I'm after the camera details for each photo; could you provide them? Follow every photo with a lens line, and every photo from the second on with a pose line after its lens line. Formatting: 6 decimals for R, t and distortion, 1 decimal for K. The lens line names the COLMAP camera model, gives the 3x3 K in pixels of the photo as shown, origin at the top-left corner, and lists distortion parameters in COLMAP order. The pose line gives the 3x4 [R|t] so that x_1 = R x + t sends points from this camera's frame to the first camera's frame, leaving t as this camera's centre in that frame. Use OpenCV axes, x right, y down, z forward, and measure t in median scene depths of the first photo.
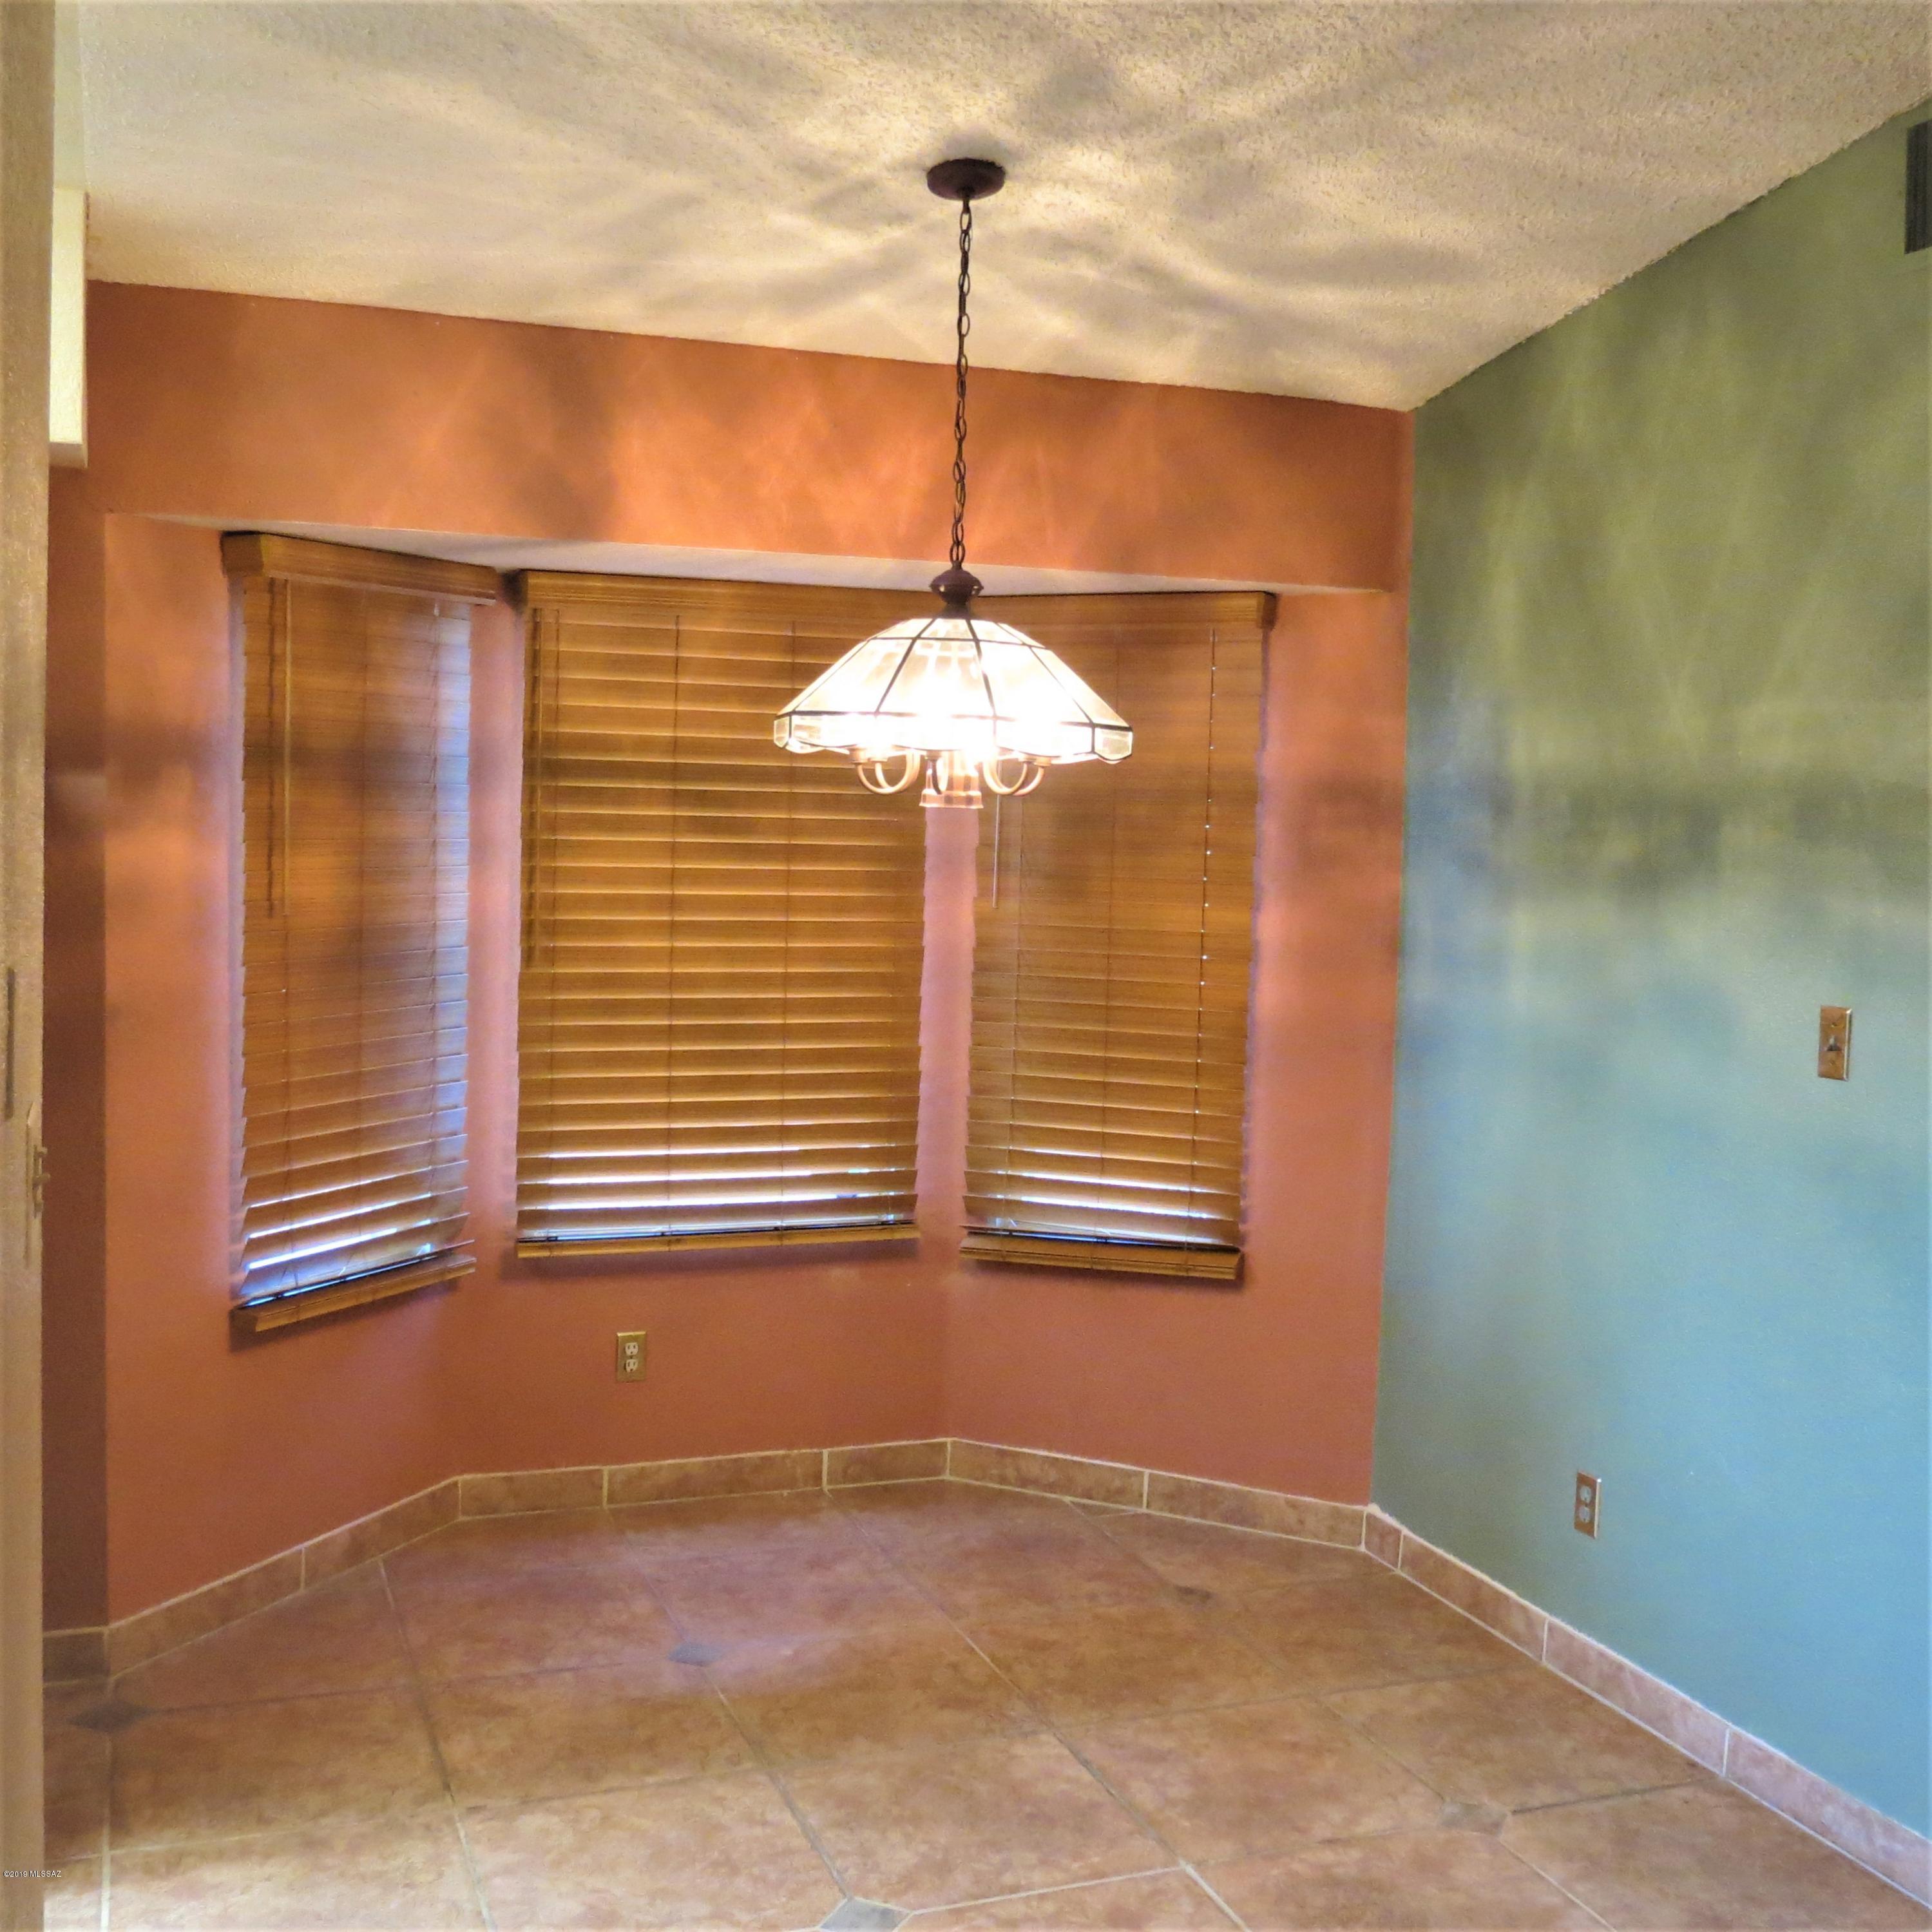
lens RADIAL K [[2151.7, 0, 954.5], [0, 2151.7, 966.7], [0, 0, 1]] dist [-0.038710, 0.000000]
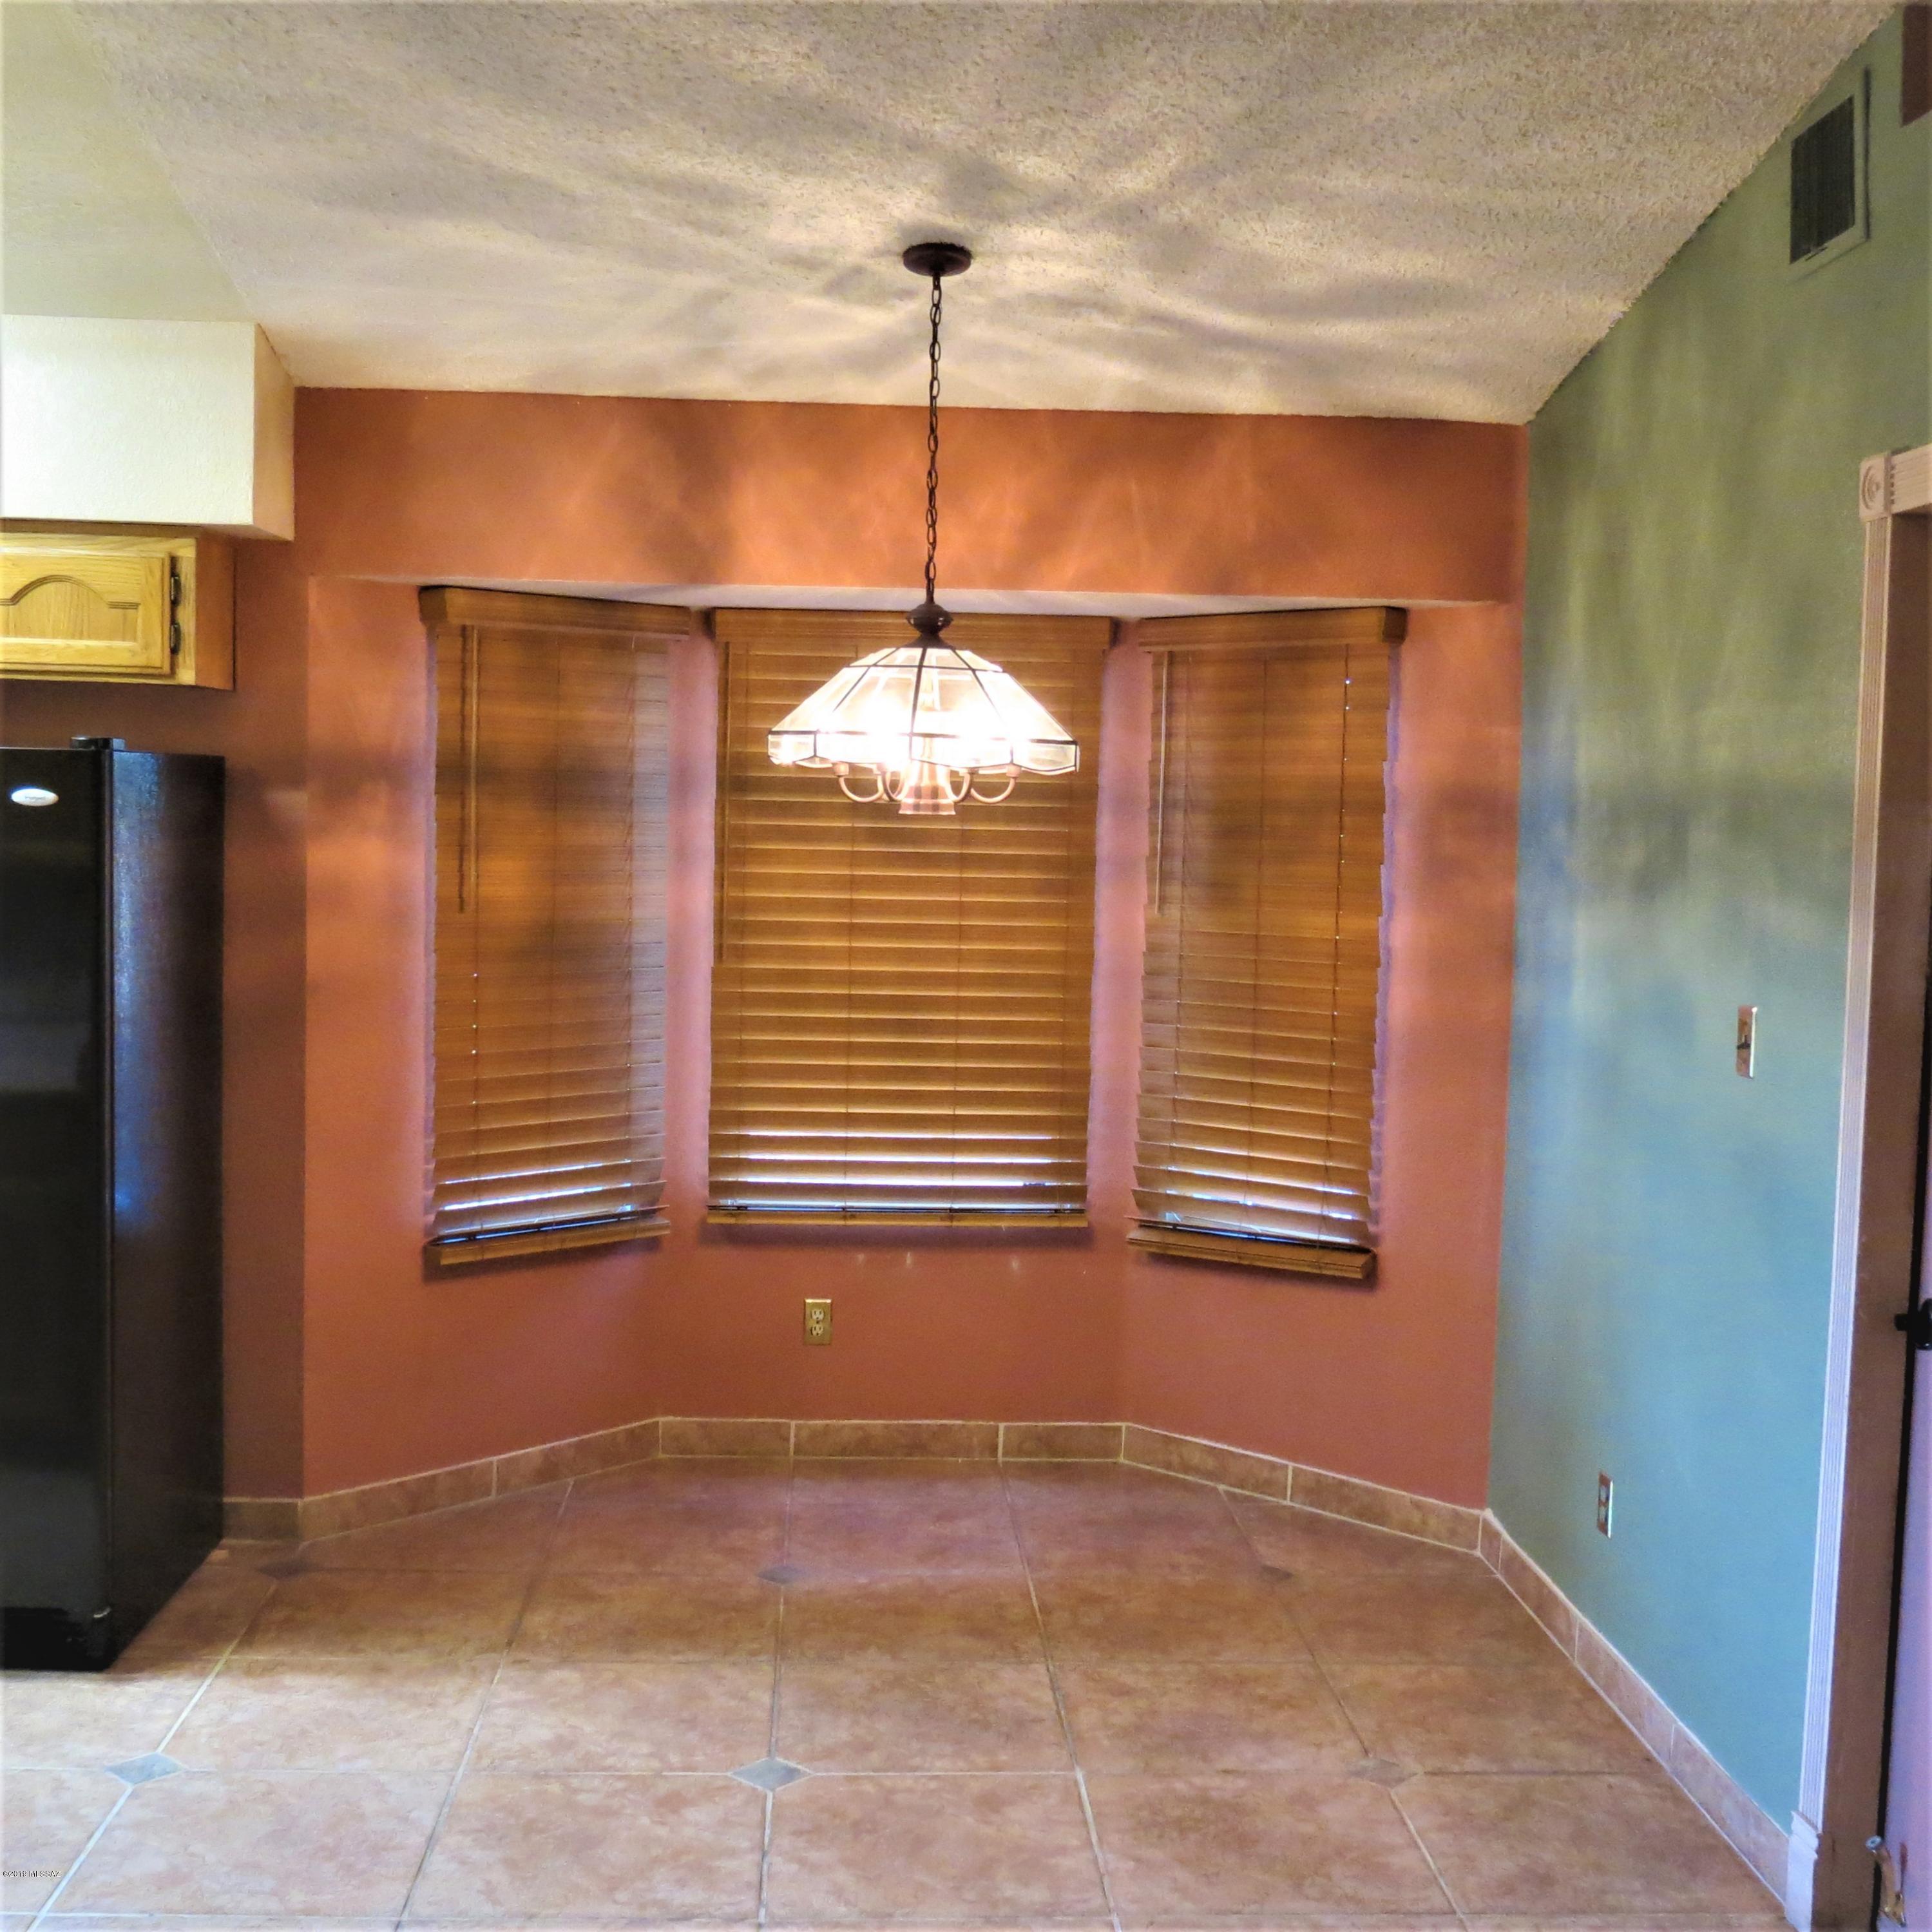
lens RADIAL K [[2331.6, 0, 972.0], [0, 2331.6, 968.4], [0, 0, 1]] dist [-0.039997, 0.000000]
pose [[0.954438, 0.014651, -0.298048, 0.327093], [-0.019639, 0.999713, -0.013747, 0.019670], [0.297761, 0.018974, 0.954452, -0.133139]]
